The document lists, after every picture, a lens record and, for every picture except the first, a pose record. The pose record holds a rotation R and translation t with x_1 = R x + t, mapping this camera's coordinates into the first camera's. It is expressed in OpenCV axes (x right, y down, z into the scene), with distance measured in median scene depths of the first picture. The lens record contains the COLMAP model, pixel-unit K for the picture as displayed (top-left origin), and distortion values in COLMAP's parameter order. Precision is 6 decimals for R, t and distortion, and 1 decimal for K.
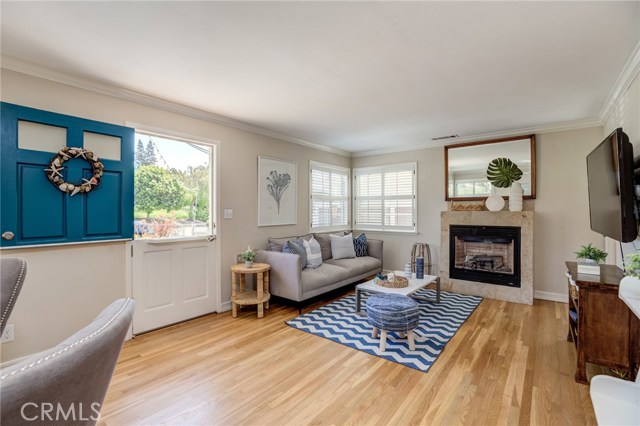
lens RADIAL K [[292.8, 0, 315.7], [0, 292.8, 209.0], [0, 0, 1]] dist [-0.020723, 0.005693]
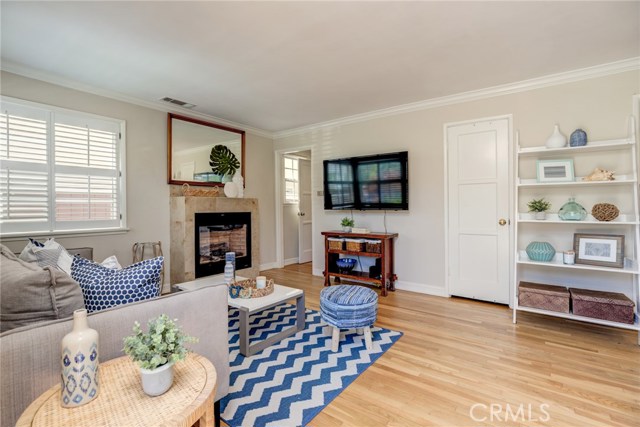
lens RADIAL K [[292.8, 0, 314.4], [0, 292.8, 208.9], [0, 0, 1]] dist [-0.020723, 0.005693]
pose [[-0.024262, -0.002366, 0.999703, -0.389314], [0.005125, 0.999984, 0.002491, 0.044711], [-0.999692, 0.005184, -0.024249, 0.733490]]
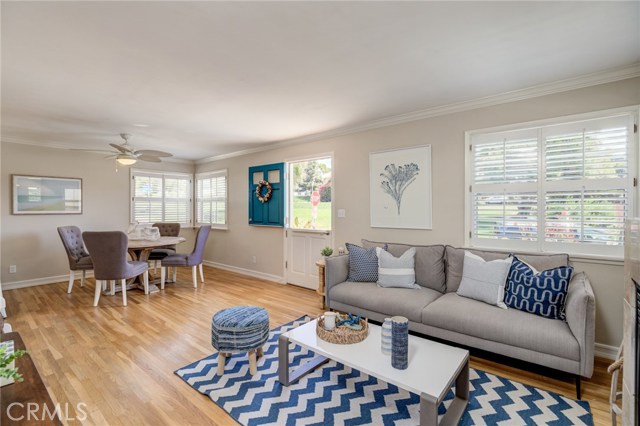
lens RADIAL K [[292.8, 0, 314.5], [0, 292.8, 213.2], [0, 0, 1]] dist [-0.020723, 0.005693]
pose [[-0.015984, 0.008813, -0.999833, 0.735373], [0.001634, 0.999960, 0.008788, 0.005323], [0.999871, -0.001494, -0.015998, 0.809436]]
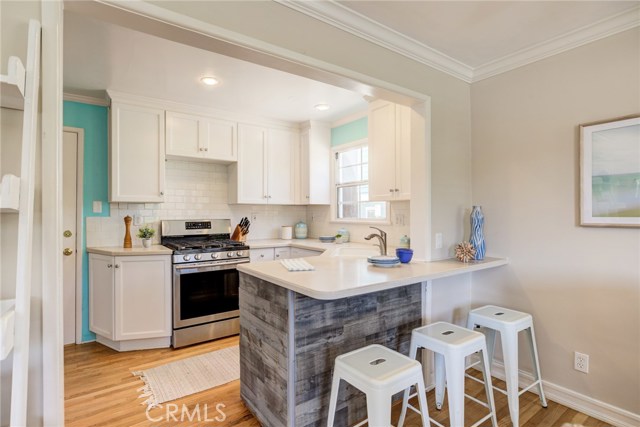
lens RADIAL K [[319.6, 0, 316.5], [0, 319.6, 213.8], [0, 0, 1]] dist [-0.001080, -0.001032]
pose [[-0.962457, -0.001041, 0.271431, -0.071200], [-0.000895, 0.999999, 0.000659, -0.000476], [-0.271431, 0.000392, -0.962458, 0.230219]]
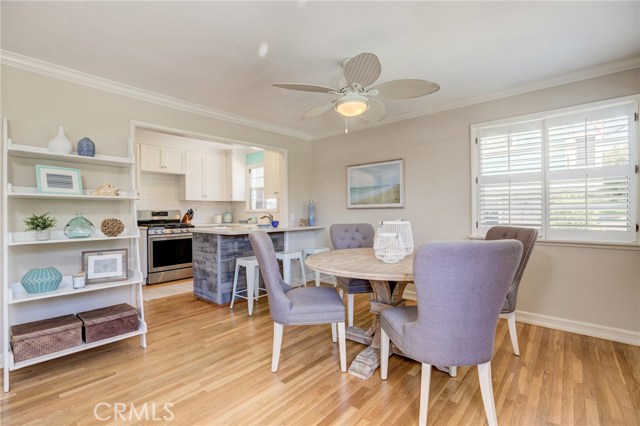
lens RADIAL K [[292.8, 0, 316.9], [0, 292.8, 209.6], [0, 0, 1]] dist [-0.020723, 0.005693]
pose [[-0.998862, 0.009086, 0.046823, -0.261911], [0.008730, 0.999932, -0.007785, 0.028103], [-0.046890, -0.007367, -0.998873, 0.700258]]
